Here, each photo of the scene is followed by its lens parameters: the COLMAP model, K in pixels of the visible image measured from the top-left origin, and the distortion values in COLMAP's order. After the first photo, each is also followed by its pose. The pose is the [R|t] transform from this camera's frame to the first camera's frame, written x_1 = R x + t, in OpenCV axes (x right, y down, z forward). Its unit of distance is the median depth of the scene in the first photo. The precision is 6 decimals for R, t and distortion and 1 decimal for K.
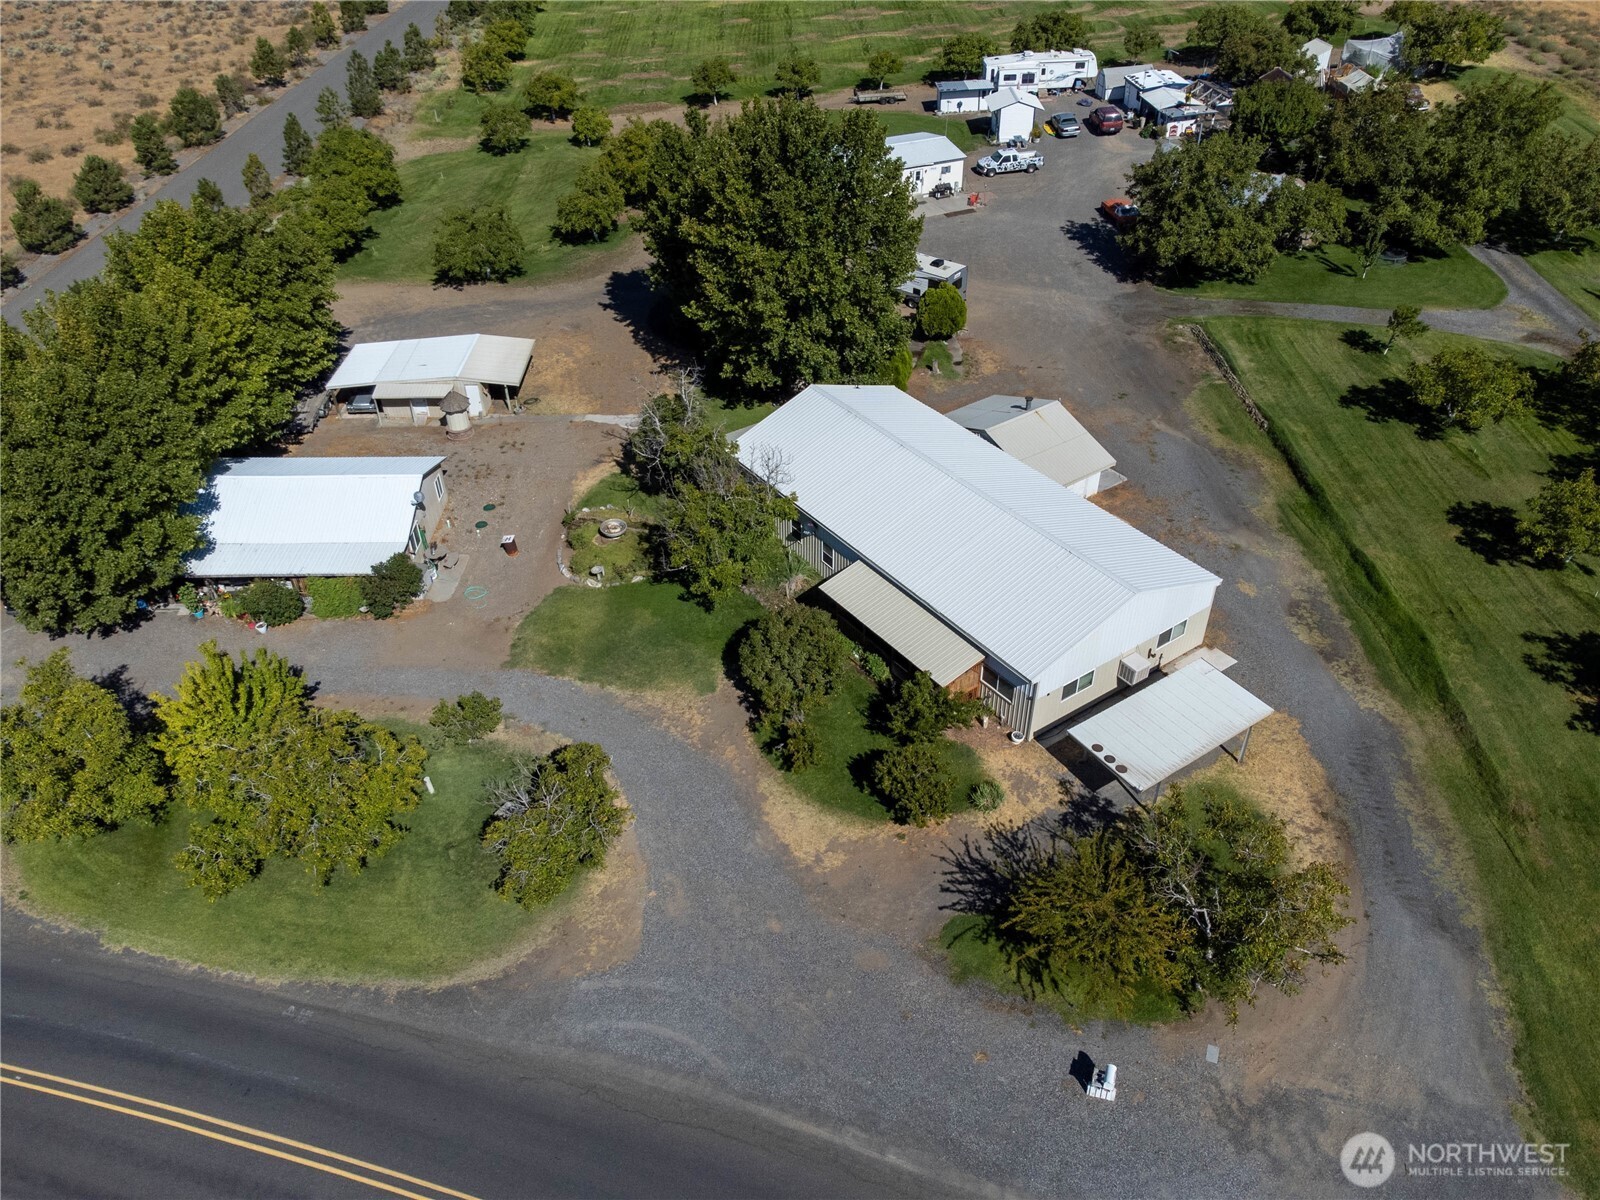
lens RADIAL K [[1160.4, 0, 790.6], [0, 1160.4, 599.5], [0, 0, 1]] dist [0.030131, -0.000370]
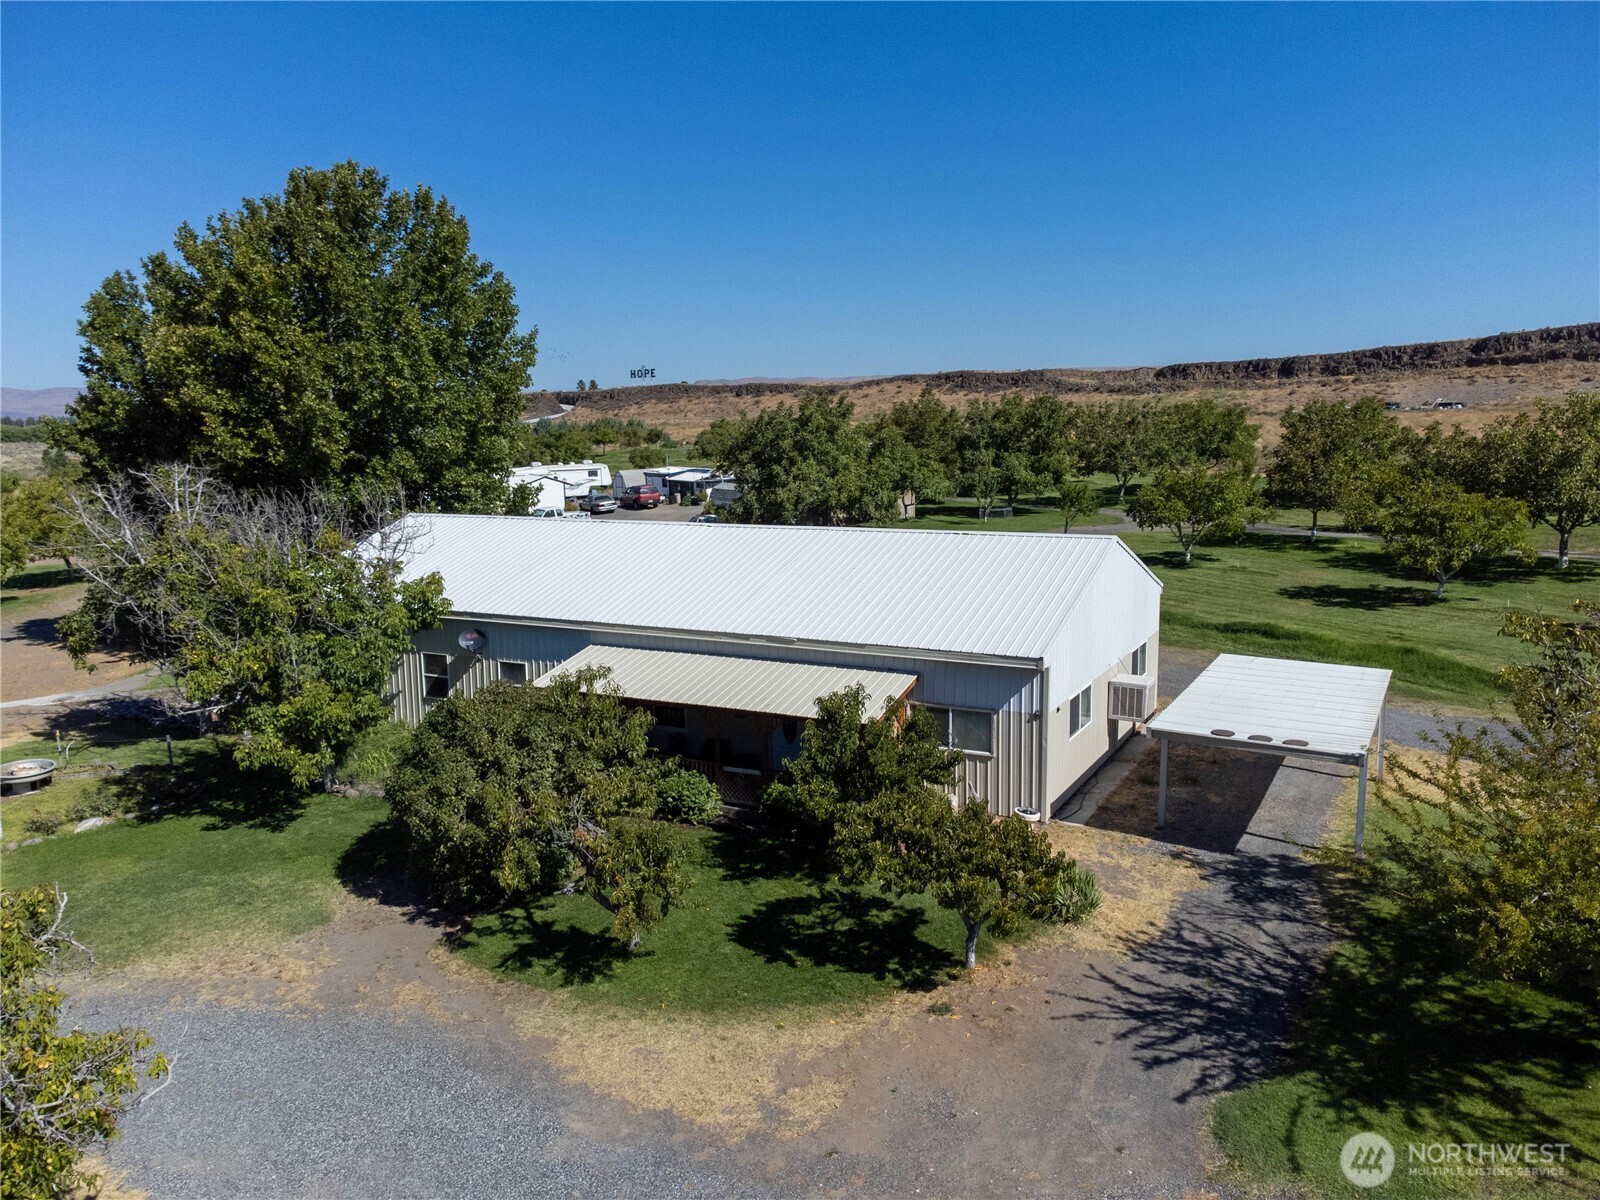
lens RADIAL K [[1218.4, 0, 733.1], [0, 1218.4, 598.6], [0, 0, 1]] dist [0.055272, 0.000629]
pose [[0.915782, -0.084712, 0.392641, -0.090406], [0.267597, 0.857665, -0.439093, 0.192606], [-0.299558, 0.507183, 0.808103, 0.487907]]
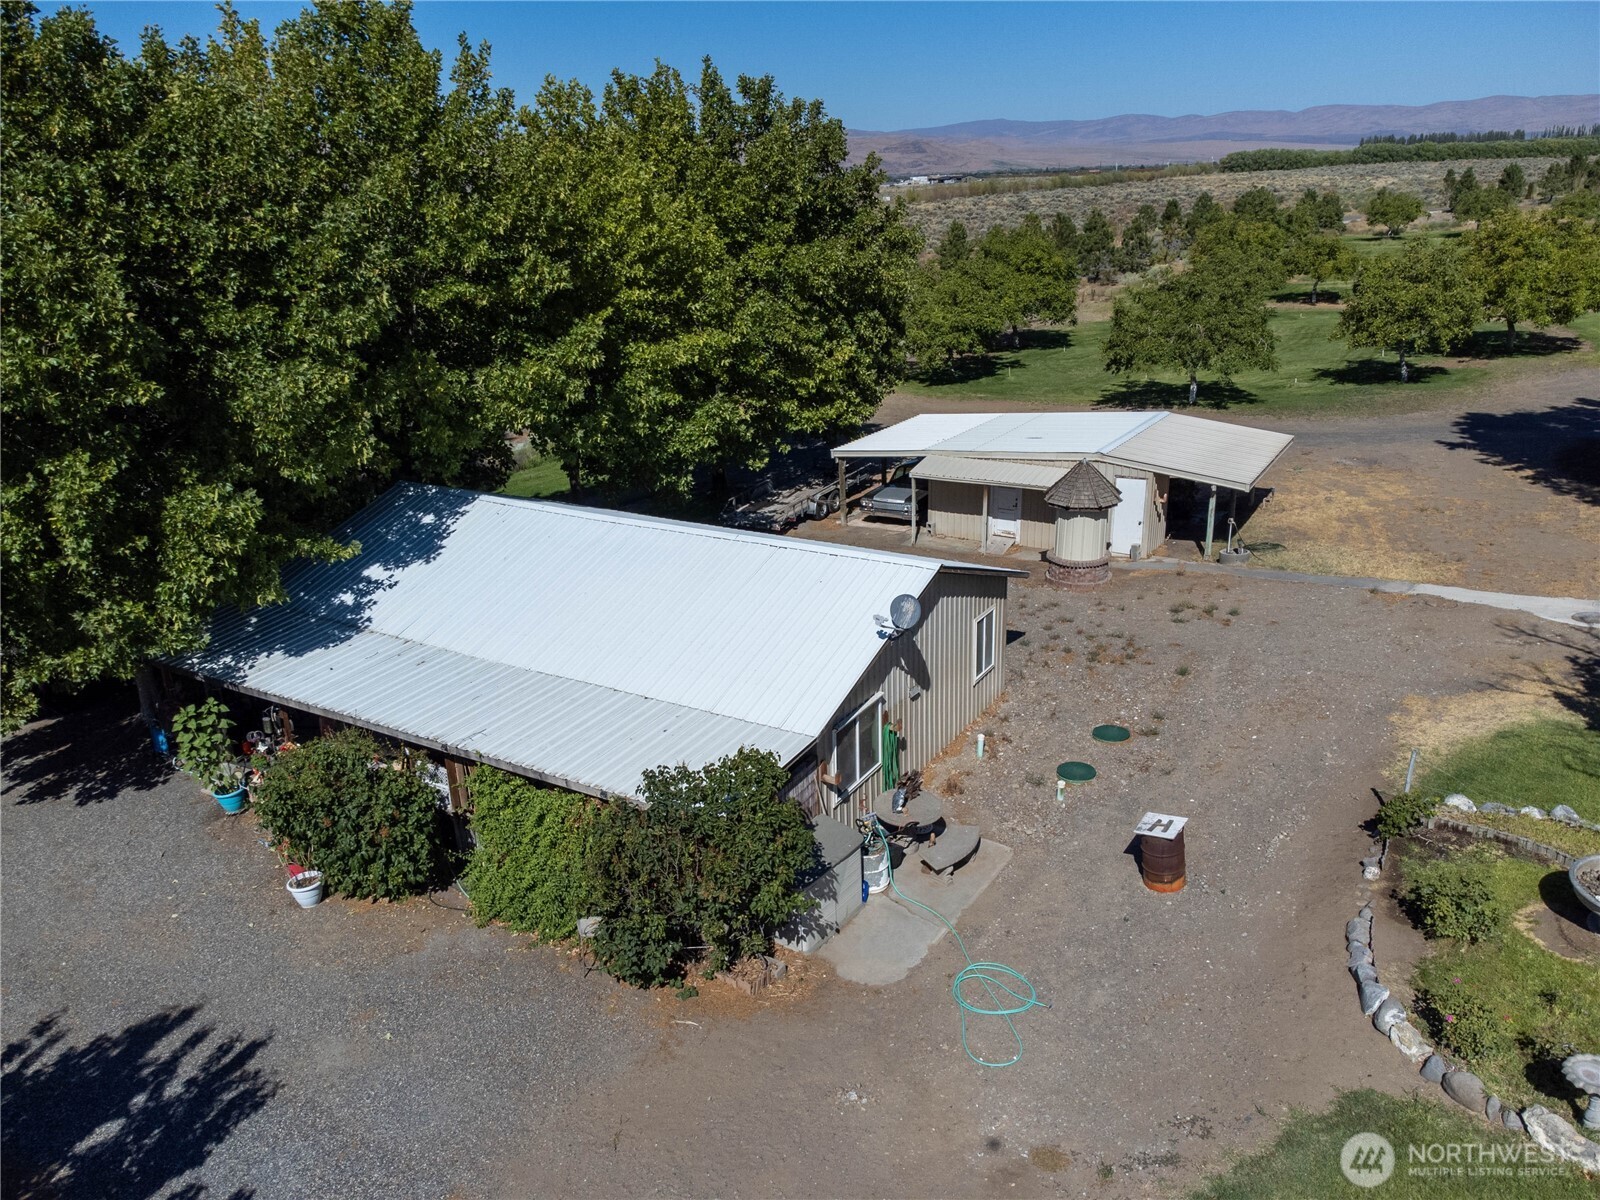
lens RADIAL K [[1160.4, 0, 790.6], [0, 1160.4, 599.5], [0, 0, 1]] dist [0.030131, -0.000370]
pose [[0.850021, 0.149964, -0.504951, -0.199642], [-0.295181, 0.929571, -0.220830, -0.016107], [0.436271, 0.336762, 0.834421, 0.764807]]
